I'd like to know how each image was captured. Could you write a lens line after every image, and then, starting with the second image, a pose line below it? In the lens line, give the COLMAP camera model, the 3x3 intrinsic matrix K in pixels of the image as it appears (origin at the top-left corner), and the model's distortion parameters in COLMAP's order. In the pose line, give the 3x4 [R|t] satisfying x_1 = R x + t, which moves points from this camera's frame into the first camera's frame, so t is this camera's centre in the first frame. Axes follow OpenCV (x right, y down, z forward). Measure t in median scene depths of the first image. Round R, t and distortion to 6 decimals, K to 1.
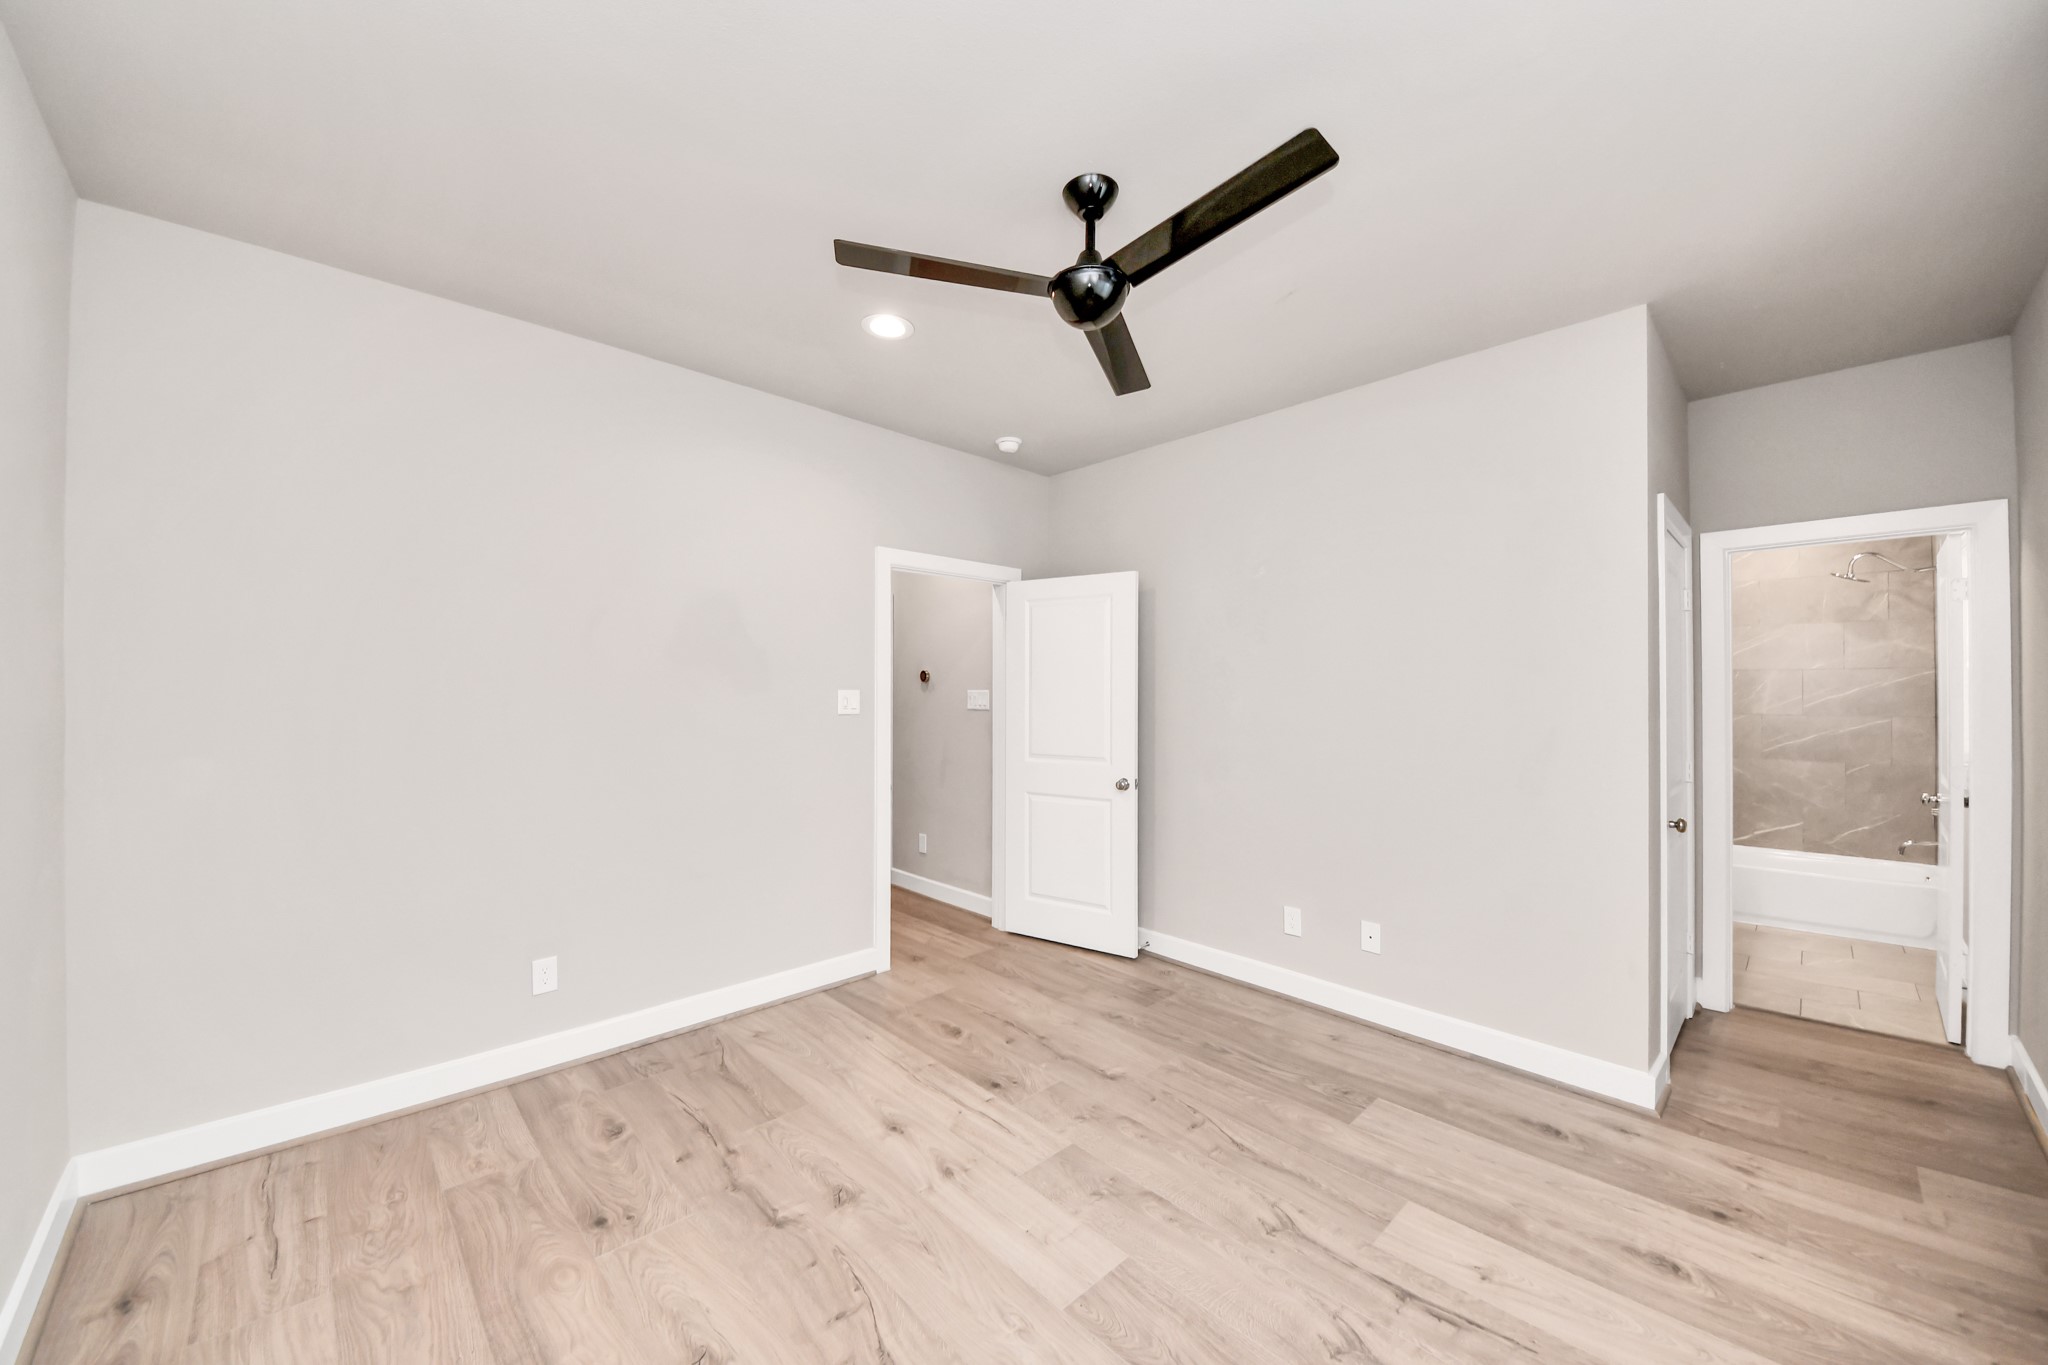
lens RADIAL K [[747.0, 0, 1024.0], [0, 747.0, 682.5], [0, 0, 1]] dist [0.001126, -0.013175]
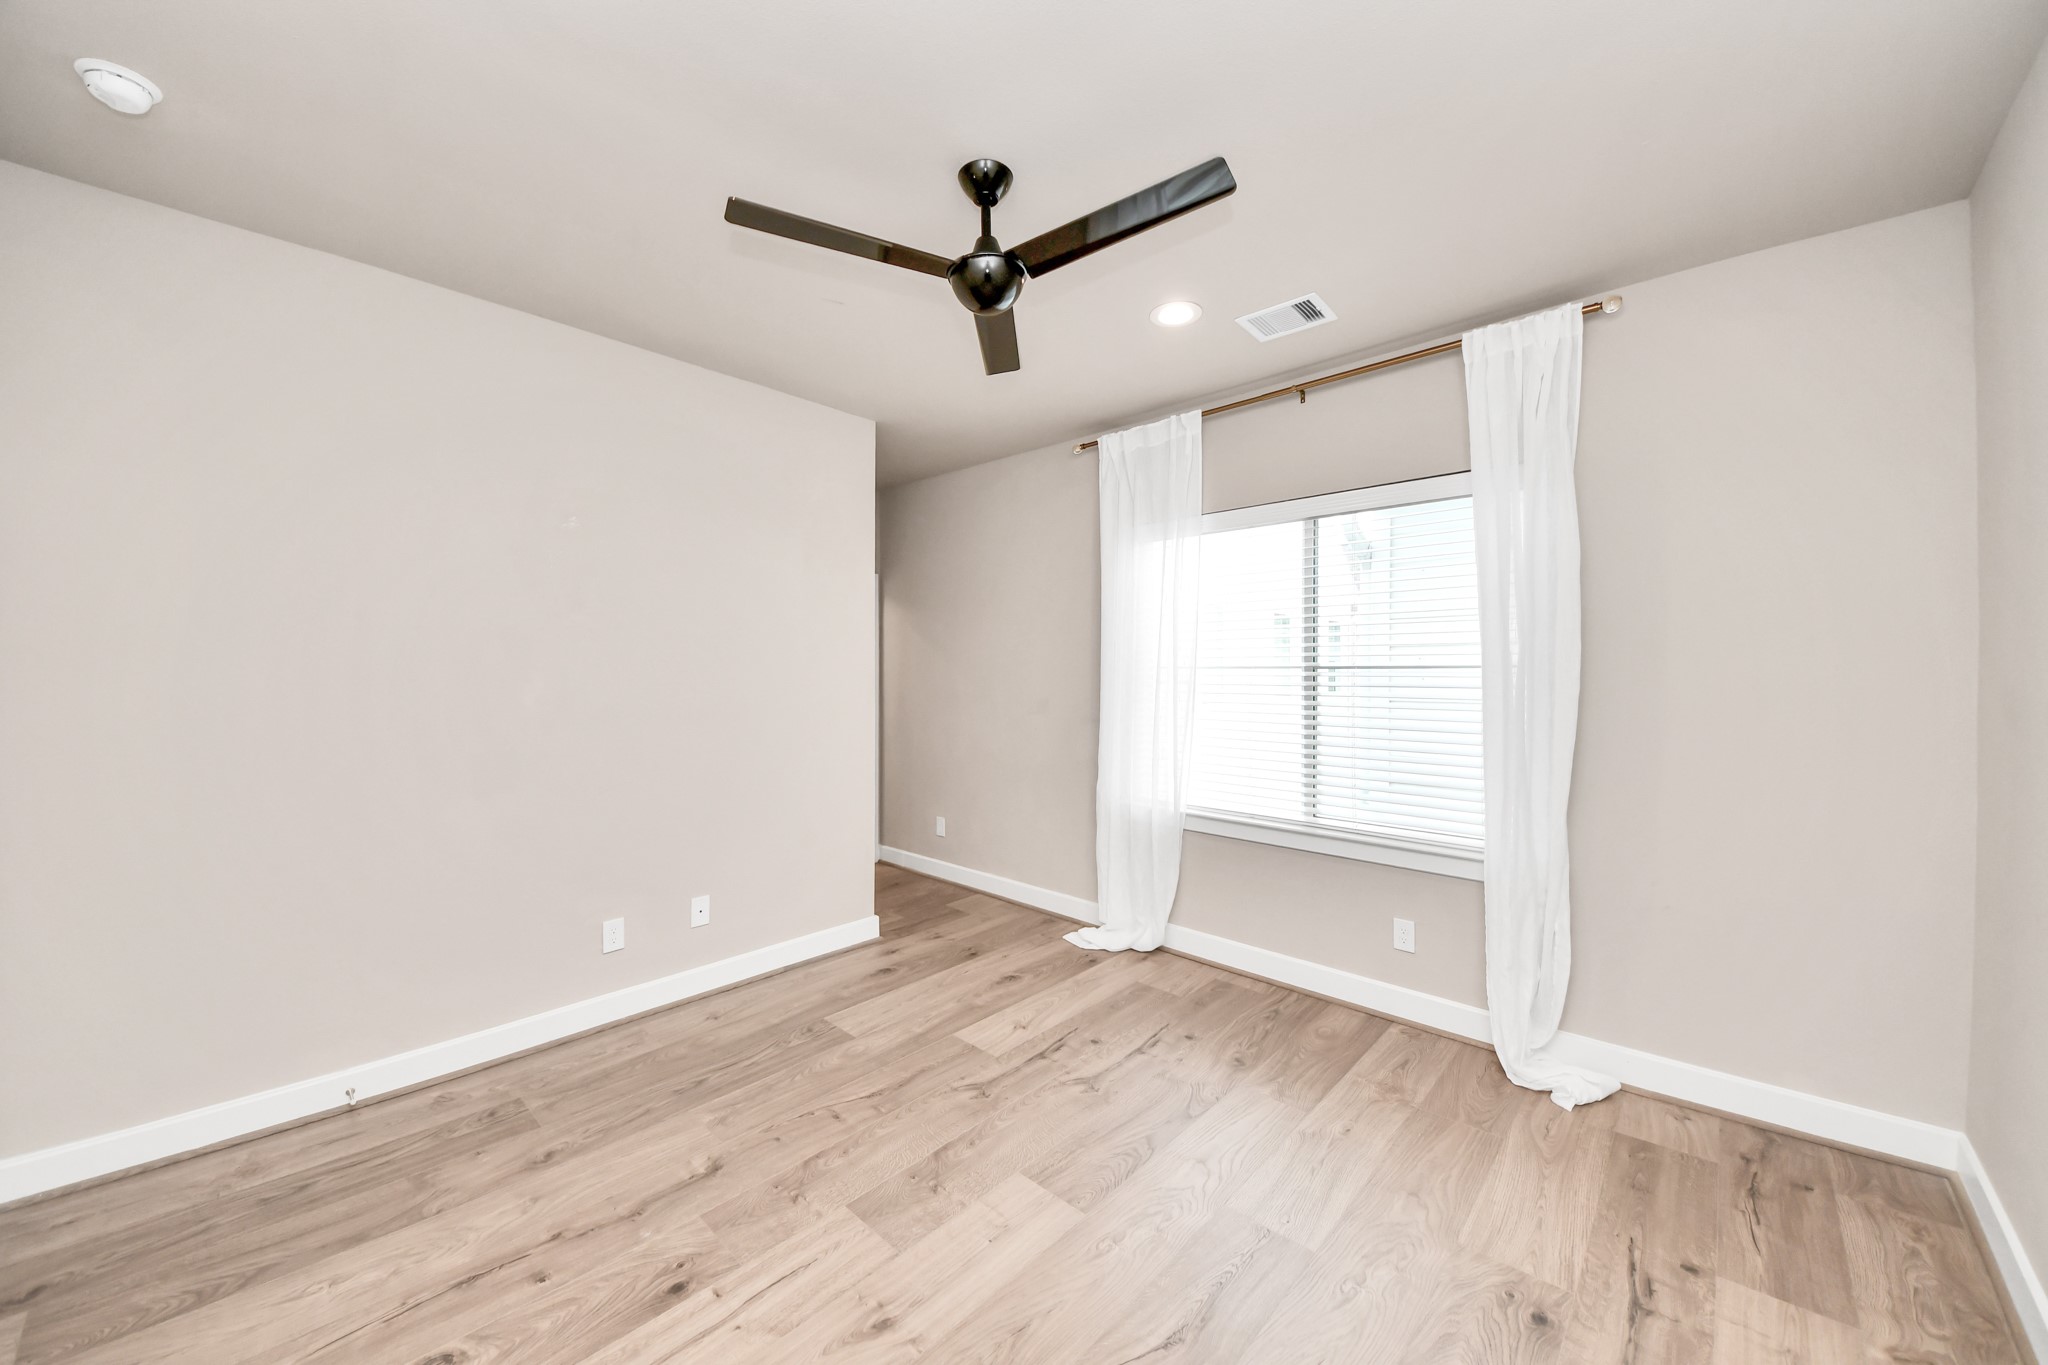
lens RADIAL K [[731.7, 0, 1034.9], [0, 731.7, 673.1], [0, 0, 1]] dist [0.000550, -0.009466]
pose [[-0.048418, -0.017738, 0.998670, -0.723157], [-0.000762, 0.999843, 0.017722, -0.001826], [-0.998827, 0.000097, -0.048424, 0.782693]]
